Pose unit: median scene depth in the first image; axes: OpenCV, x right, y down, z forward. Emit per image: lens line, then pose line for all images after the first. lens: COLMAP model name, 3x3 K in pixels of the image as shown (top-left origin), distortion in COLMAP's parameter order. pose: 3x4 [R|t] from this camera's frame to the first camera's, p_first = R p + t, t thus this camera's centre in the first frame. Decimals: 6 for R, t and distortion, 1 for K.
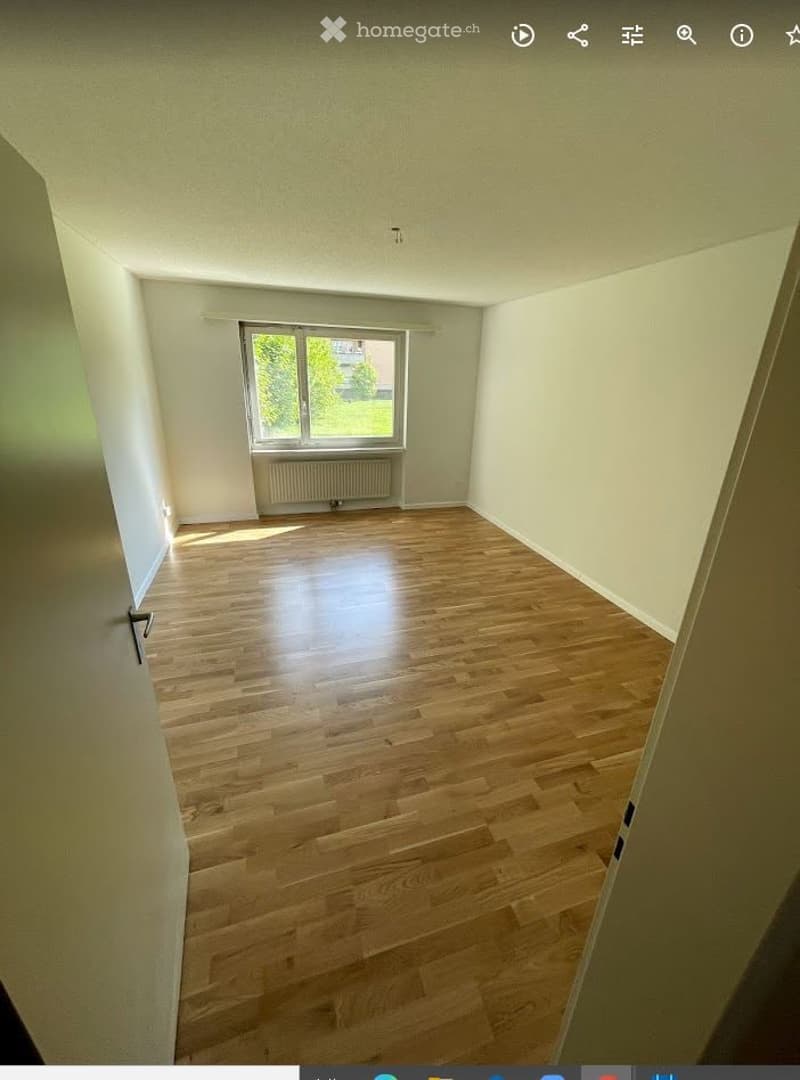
lens RADIAL K [[437.2, 0, 400.0], [0, 437.2, 540.0], [0, 0, 1]] dist [0.000032, -0.000002]
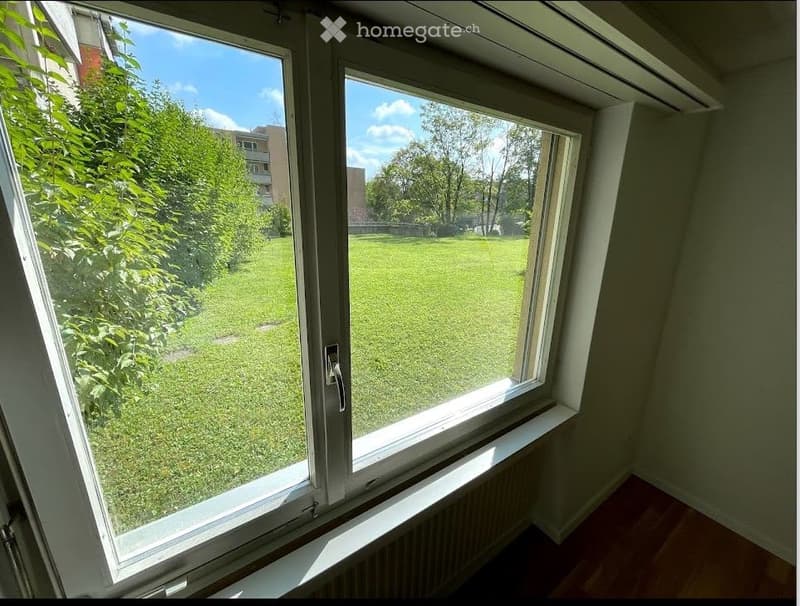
lens RADIAL K [[326.4, 0, 400.0], [0, 326.4, 303.0], [0, 0, 1]] dist [0.000646, 0.000112]
pose [[0.956117, -0.088333, 0.279352, -0.221774], [0.113212, 0.990798, -0.074182, -0.316711], [-0.270229, 0.102552, 0.957319, 0.794180]]
